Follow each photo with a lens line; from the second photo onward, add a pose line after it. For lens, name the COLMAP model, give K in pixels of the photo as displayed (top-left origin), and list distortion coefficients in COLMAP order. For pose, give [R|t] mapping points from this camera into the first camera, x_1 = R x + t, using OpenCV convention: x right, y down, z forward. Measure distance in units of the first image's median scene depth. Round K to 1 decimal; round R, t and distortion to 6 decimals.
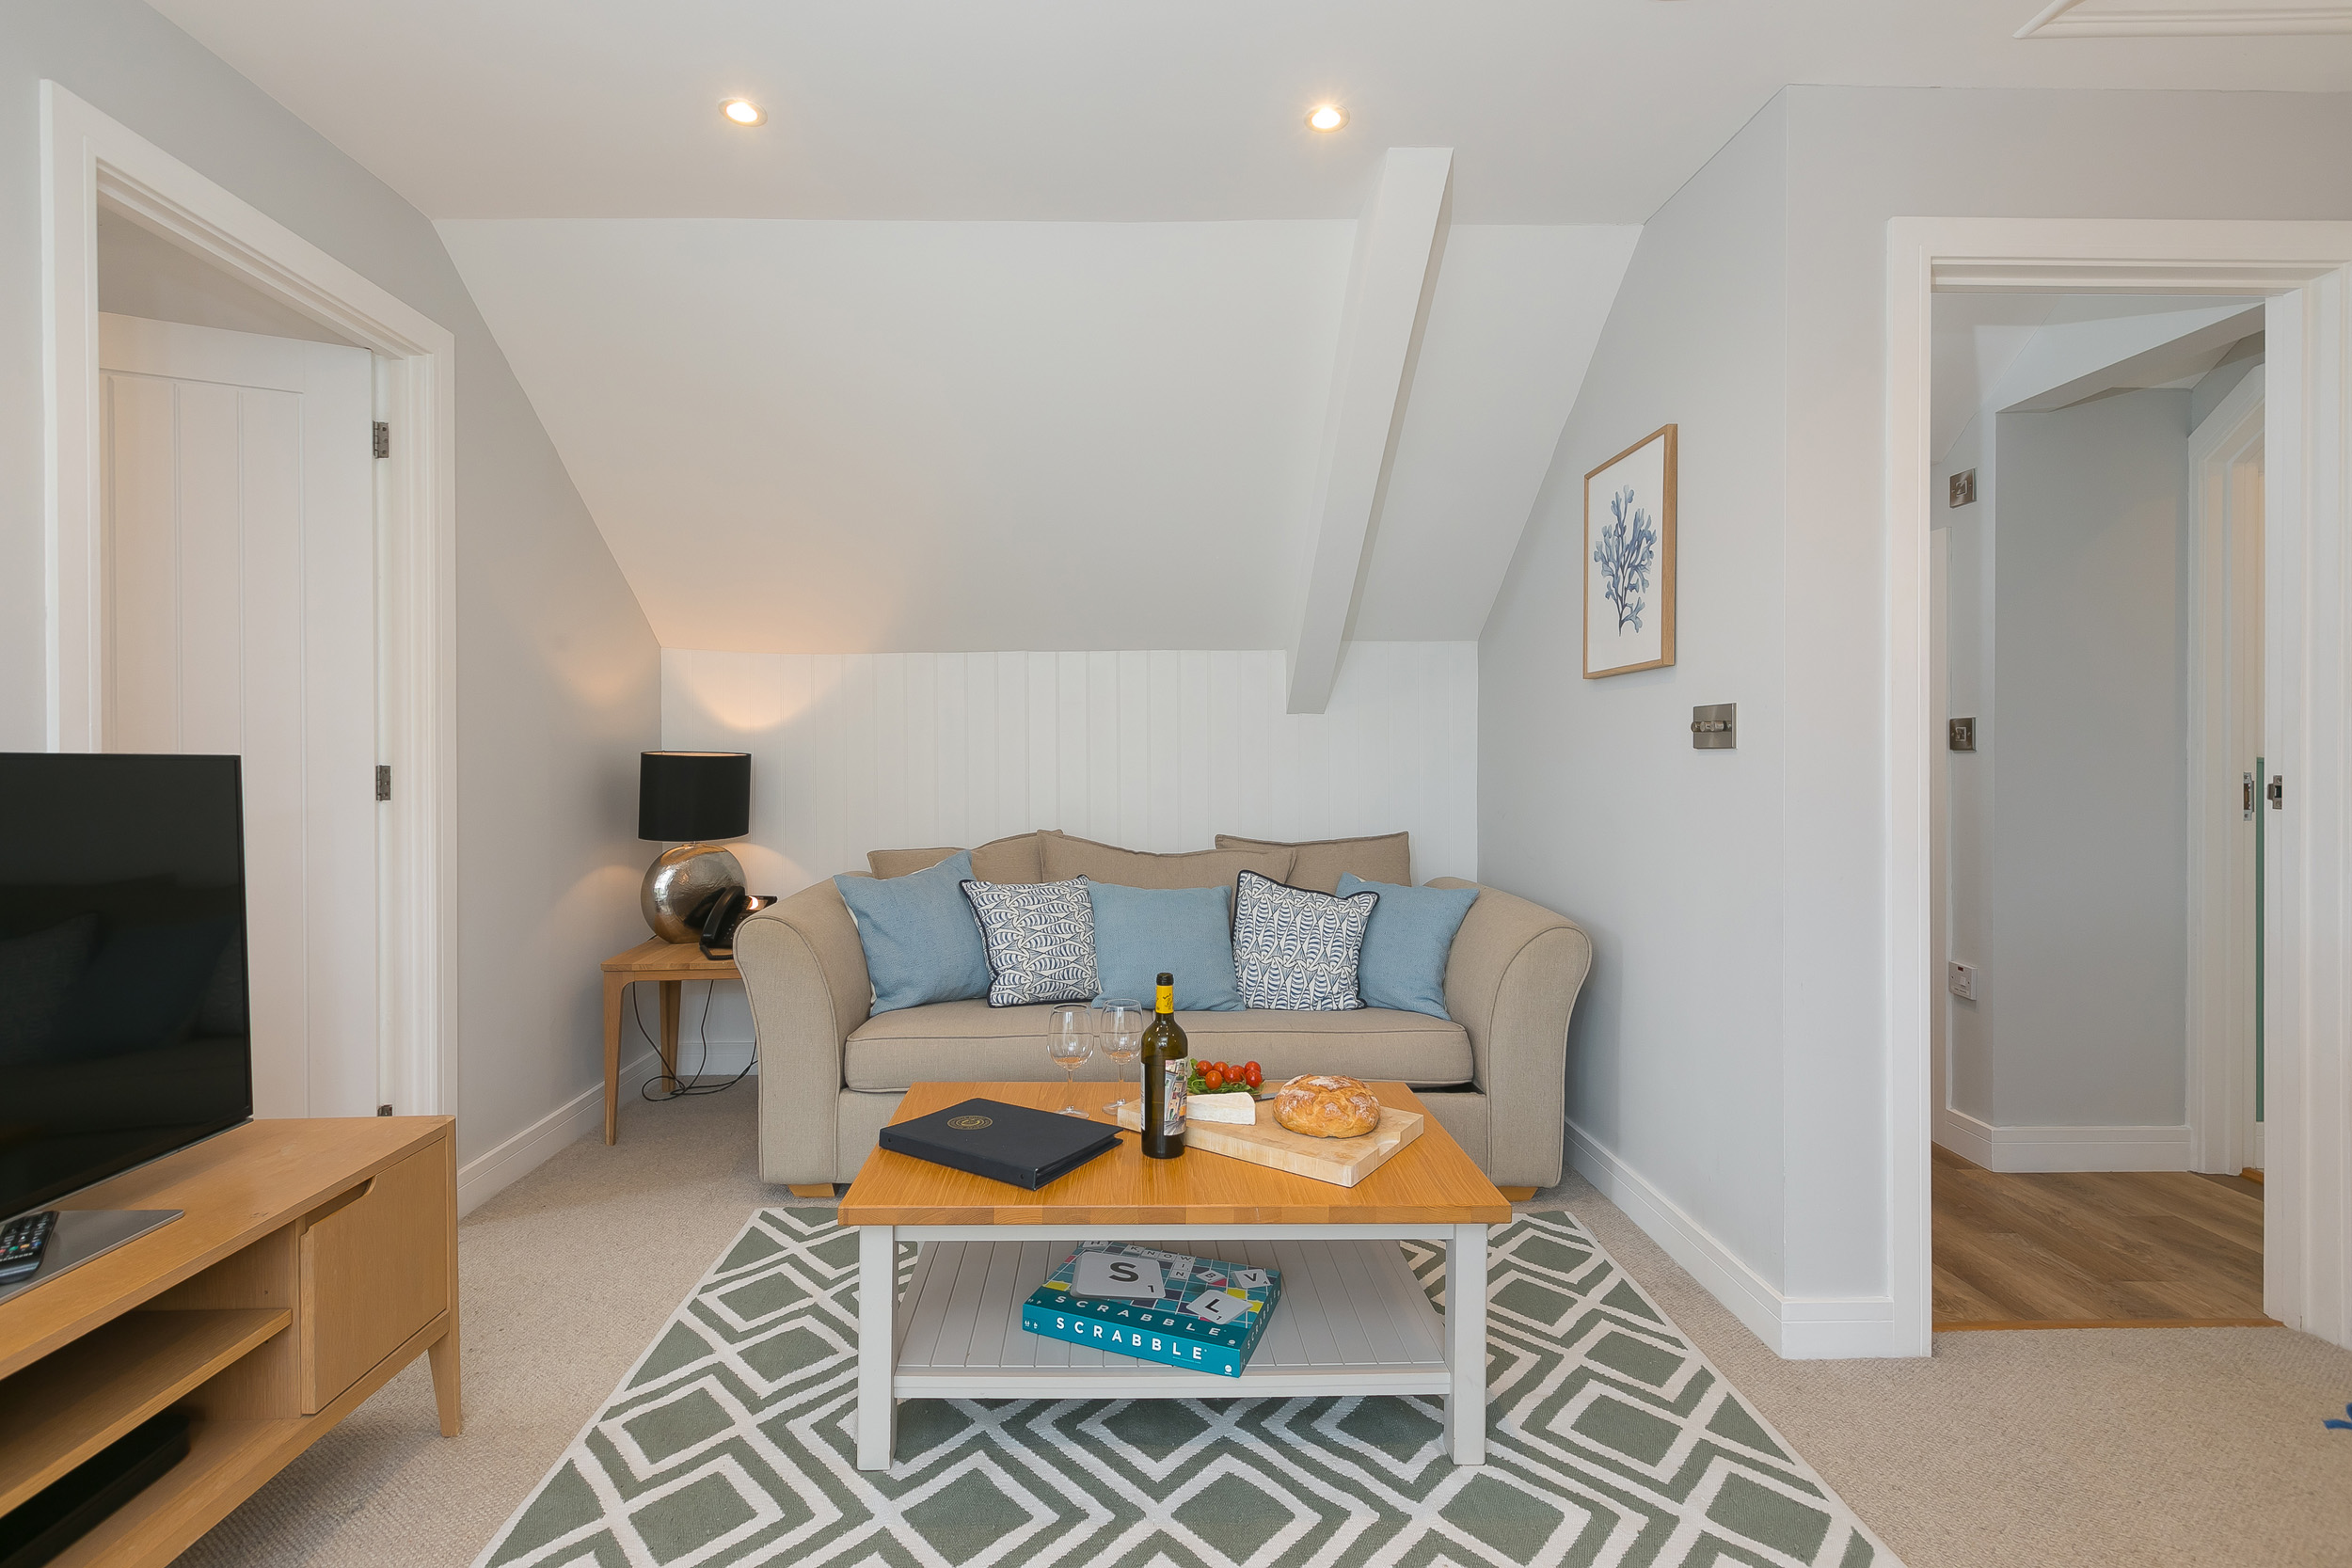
lens RADIAL K [[1059.4, 0, 1167.8], [0, 1059.4, 778.6], [0, 0, 1]] dist [0.001622, 0.000516]
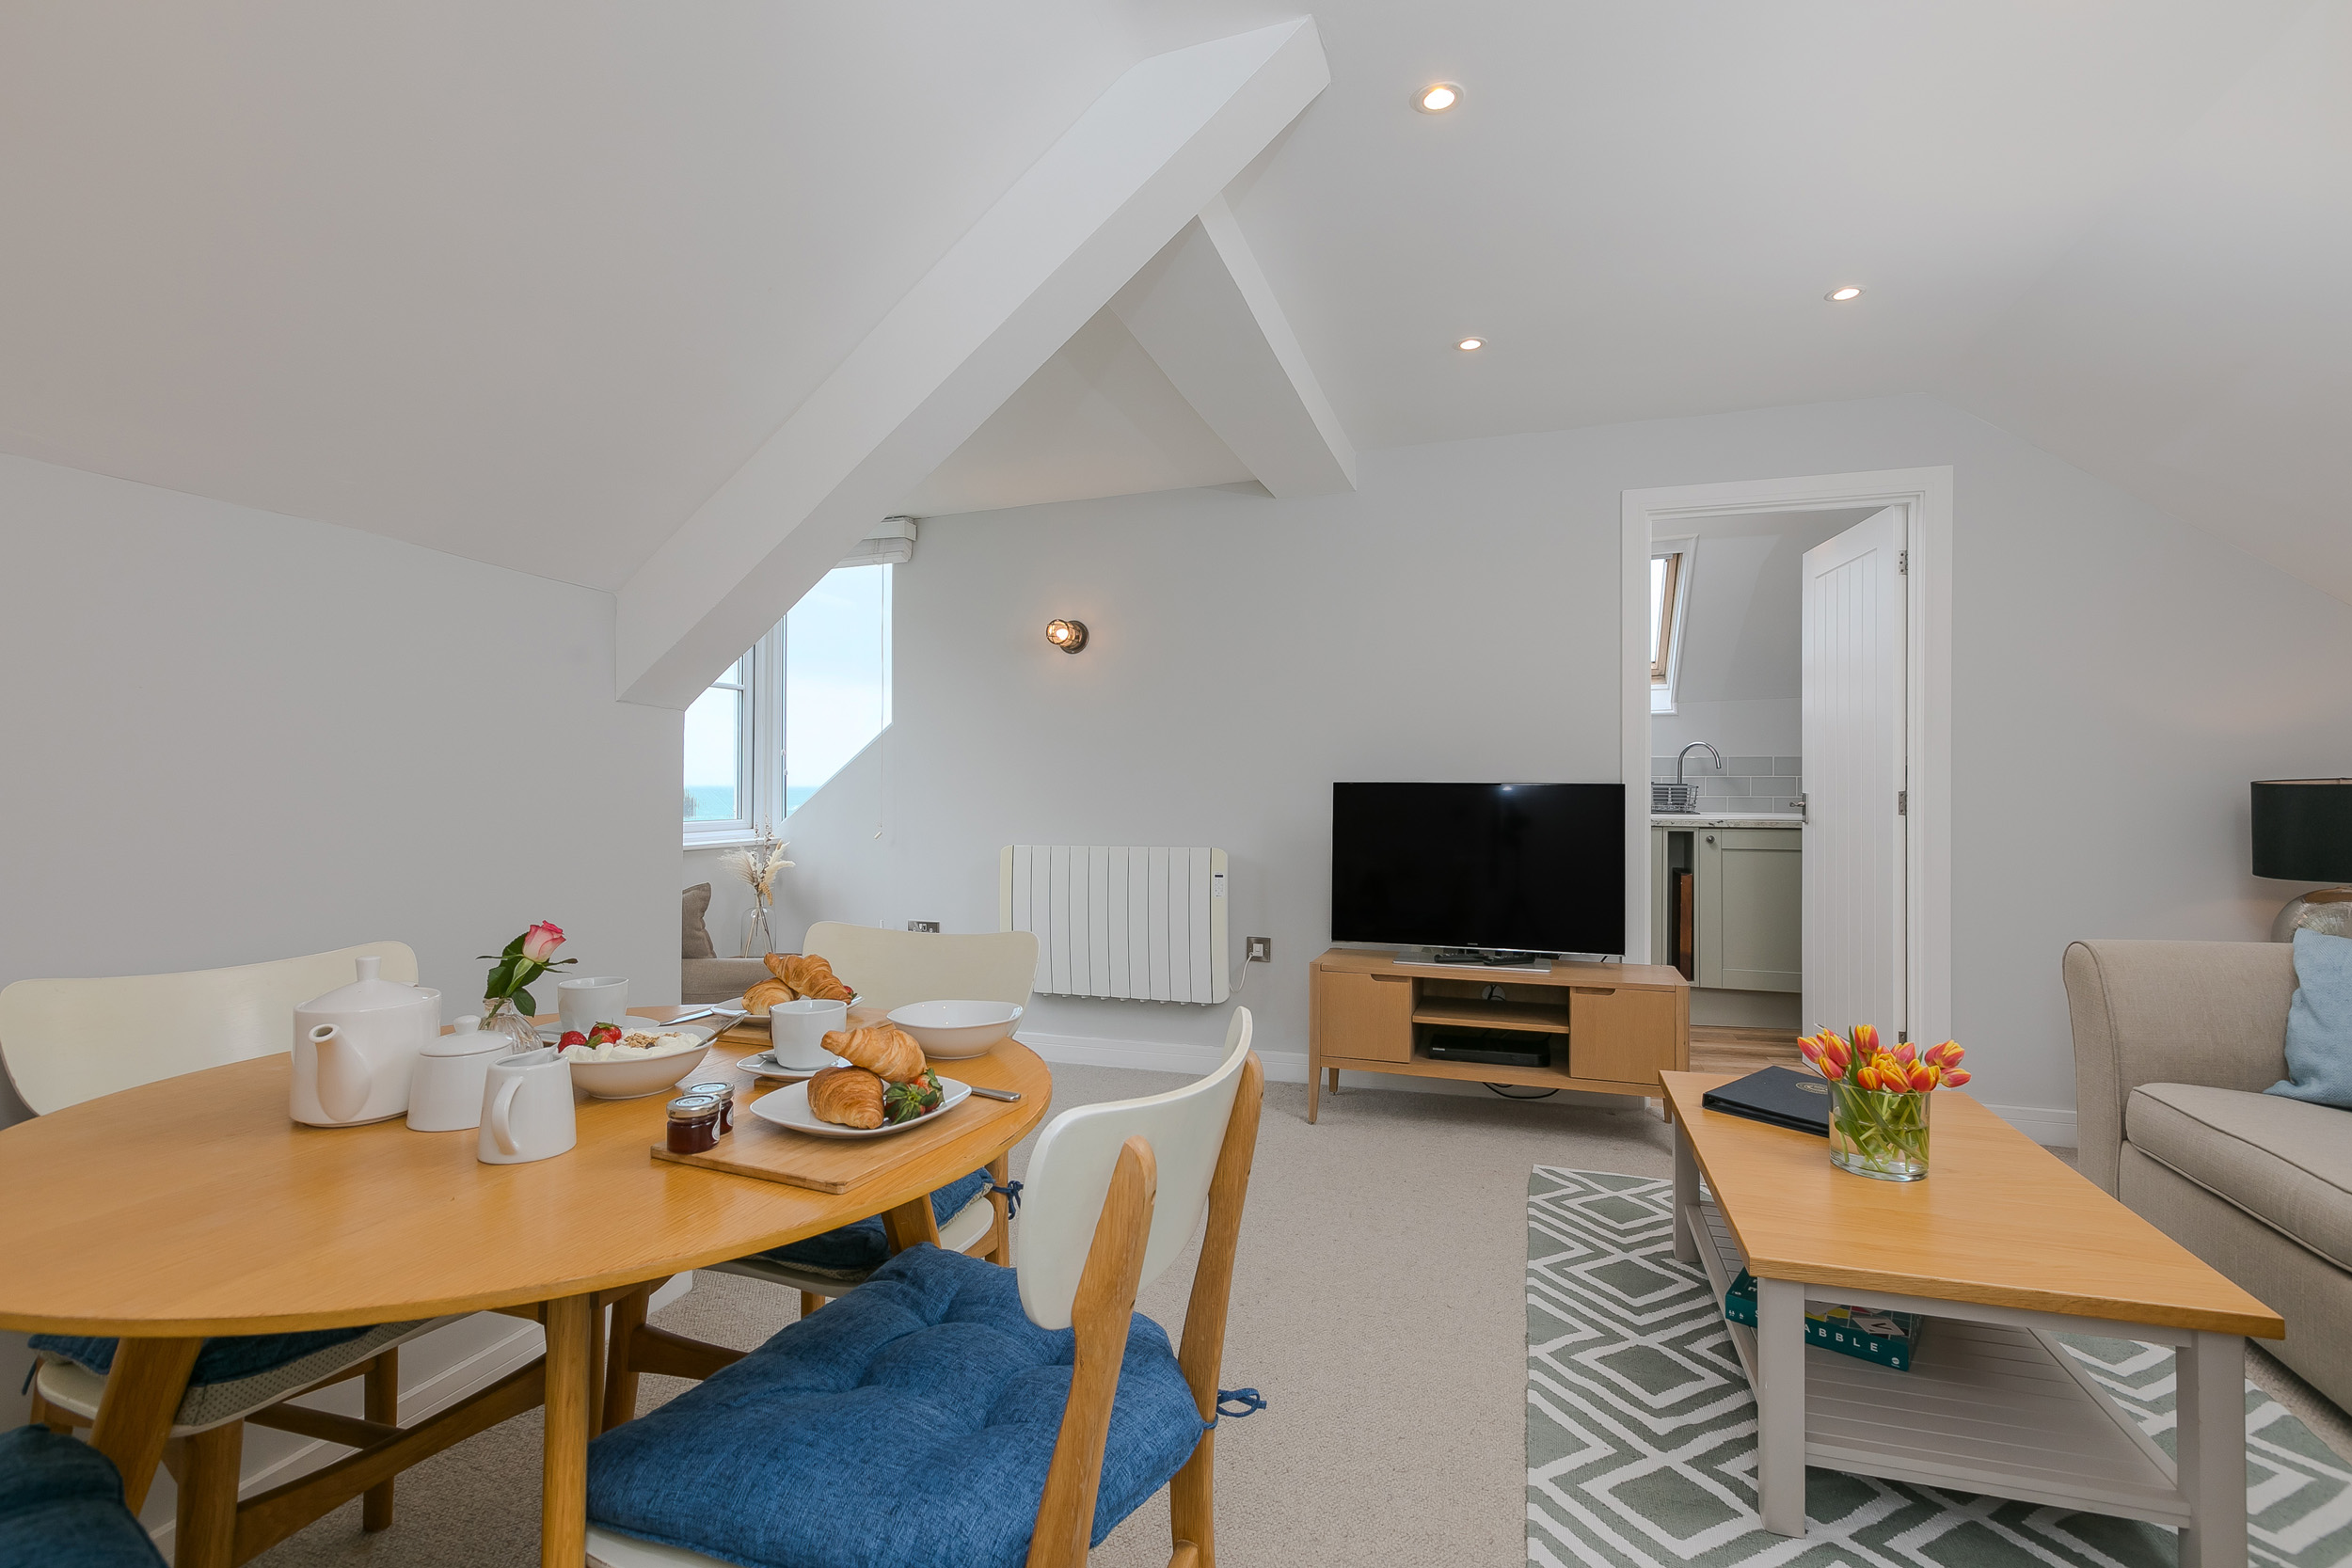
lens RADIAL K [[1059.4, 0, 1167.8], [0, 1059.4, 778.6], [0, 0, 1]] dist [0.001622, 0.000516]
pose [[-0.332862, -0.002280, -0.942973, 1.057865], [-0.021967, 0.999744, 0.005336, -0.015881], [0.942720, 0.022490, -0.332827, 0.614432]]
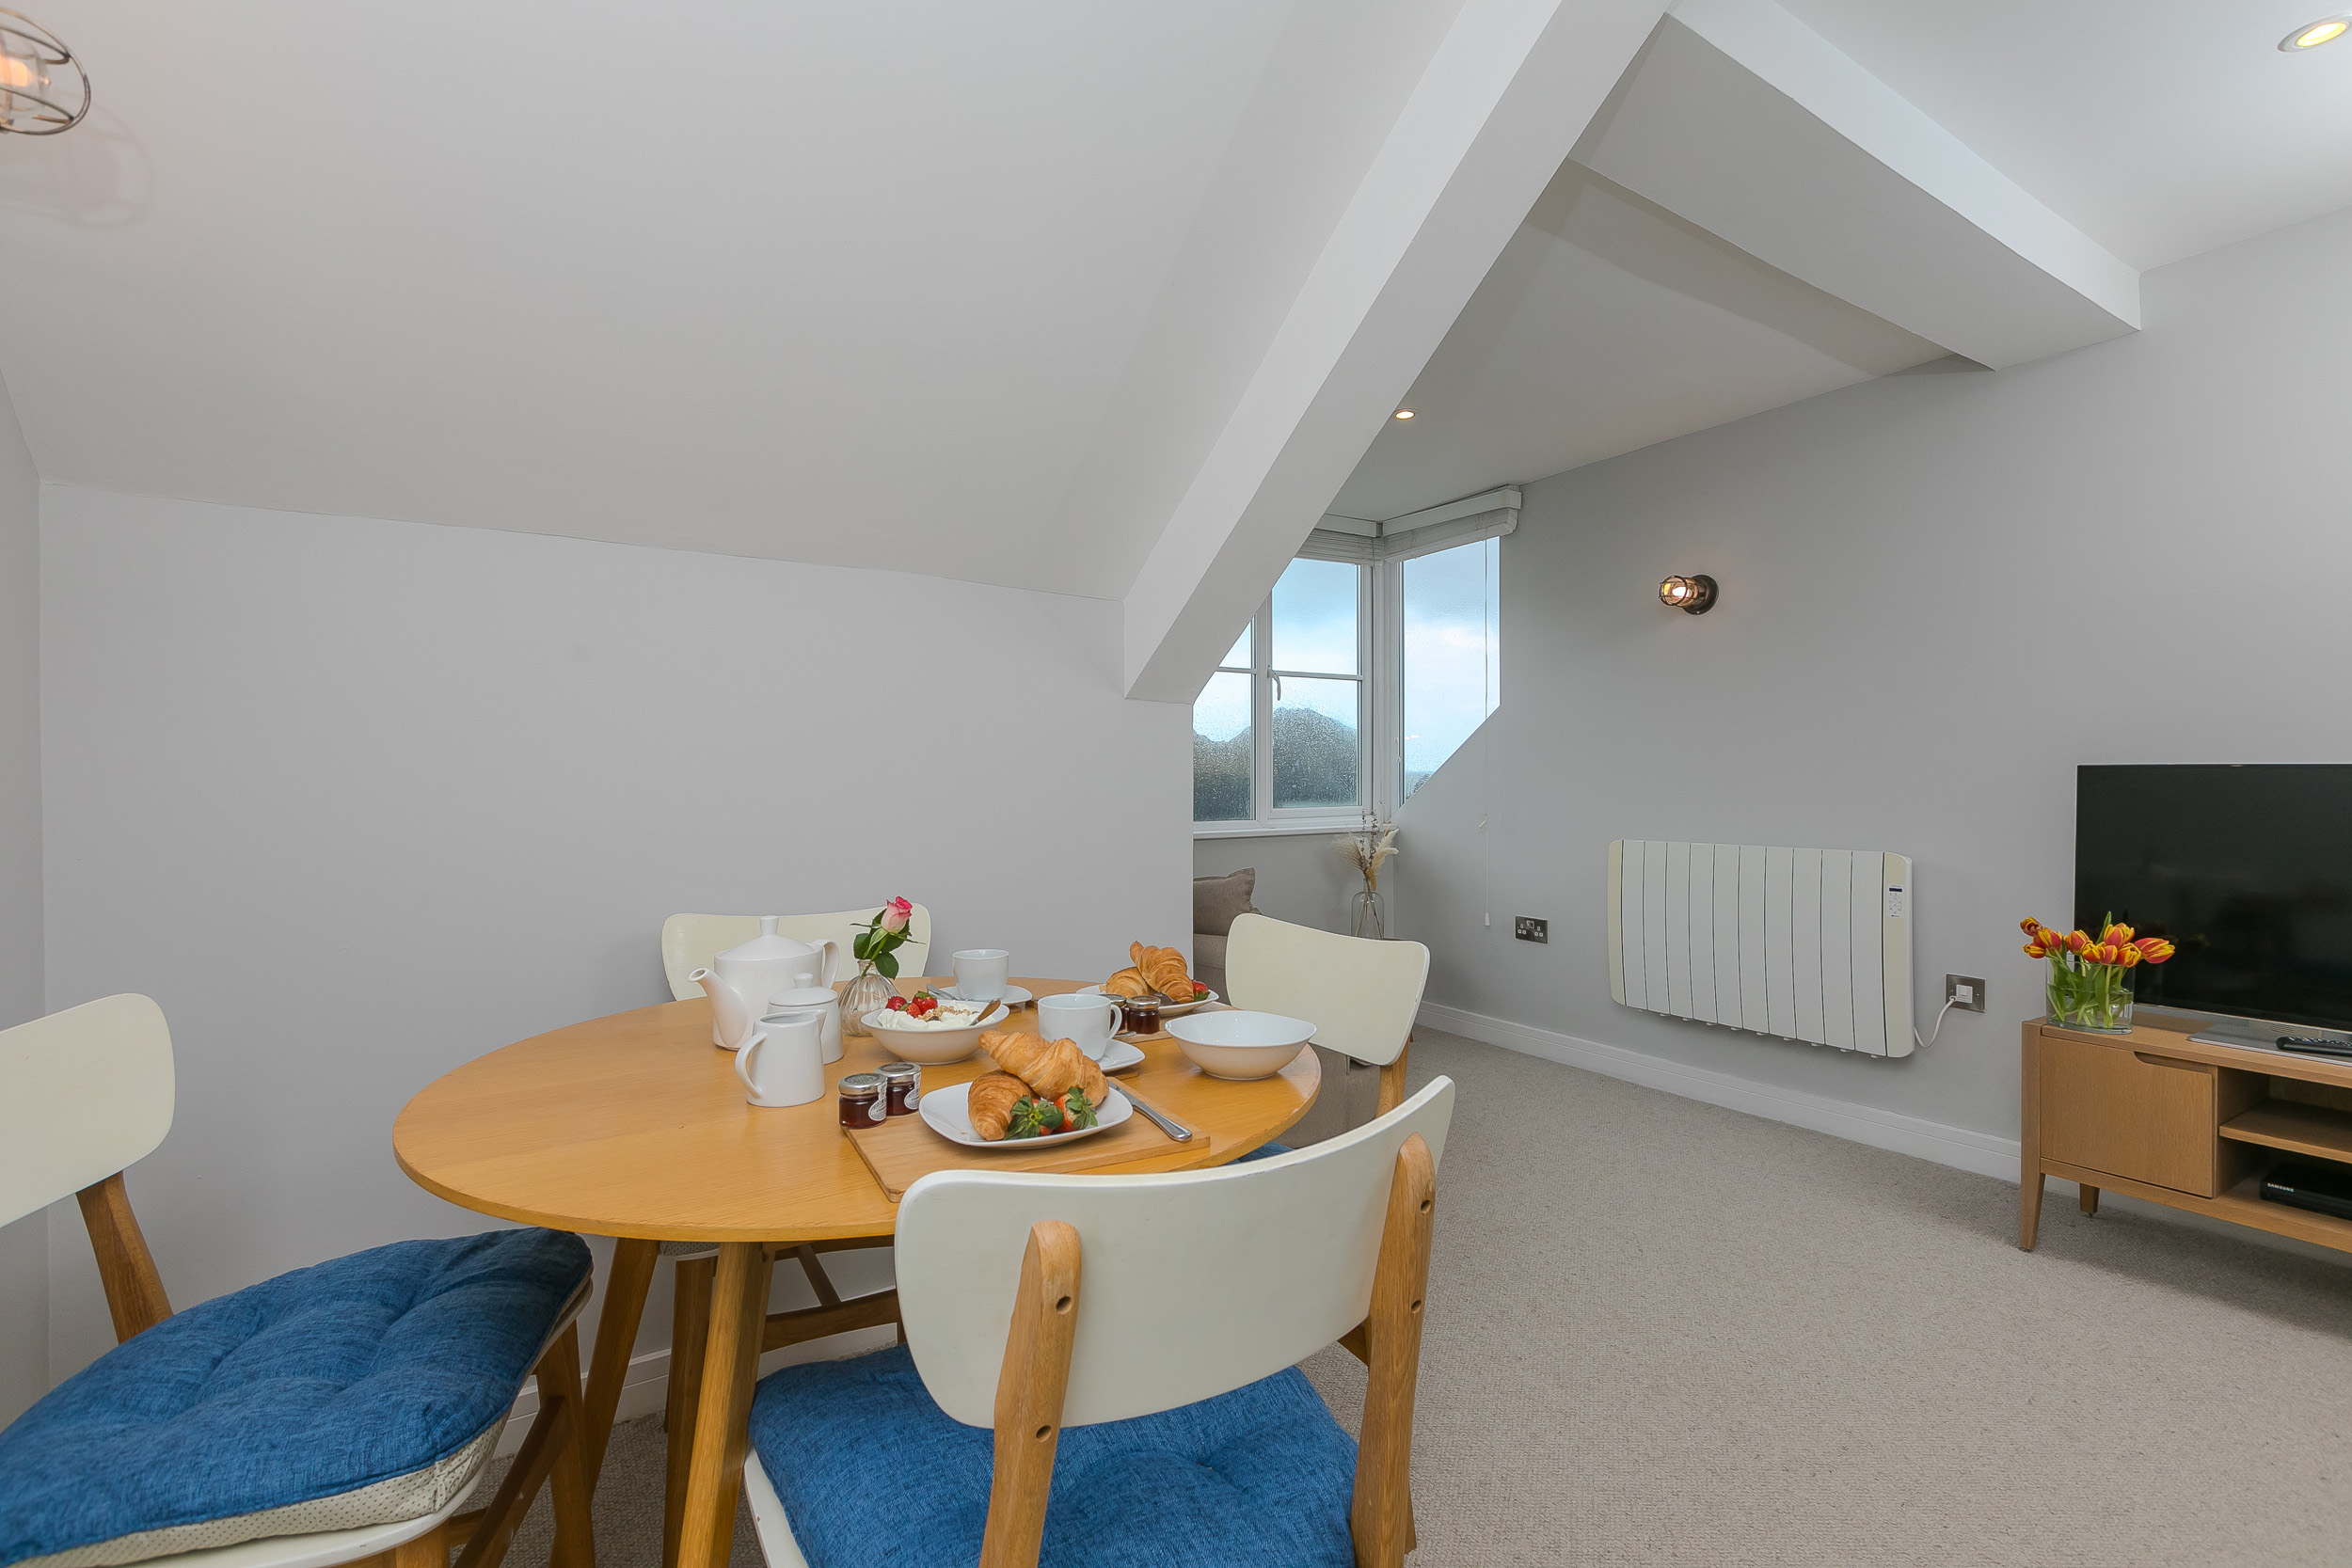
lens RADIAL K [[1059.4, 0, 1167.8], [0, 1059.4, 778.6], [0, 0, 1]] dist [0.001622, 0.000516]
pose [[-0.842425, 0.011890, -0.538682, 0.841263], [-0.003816, 0.999600, 0.028032, -0.020560], [0.538800, 0.025671, -0.842042, 0.746775]]
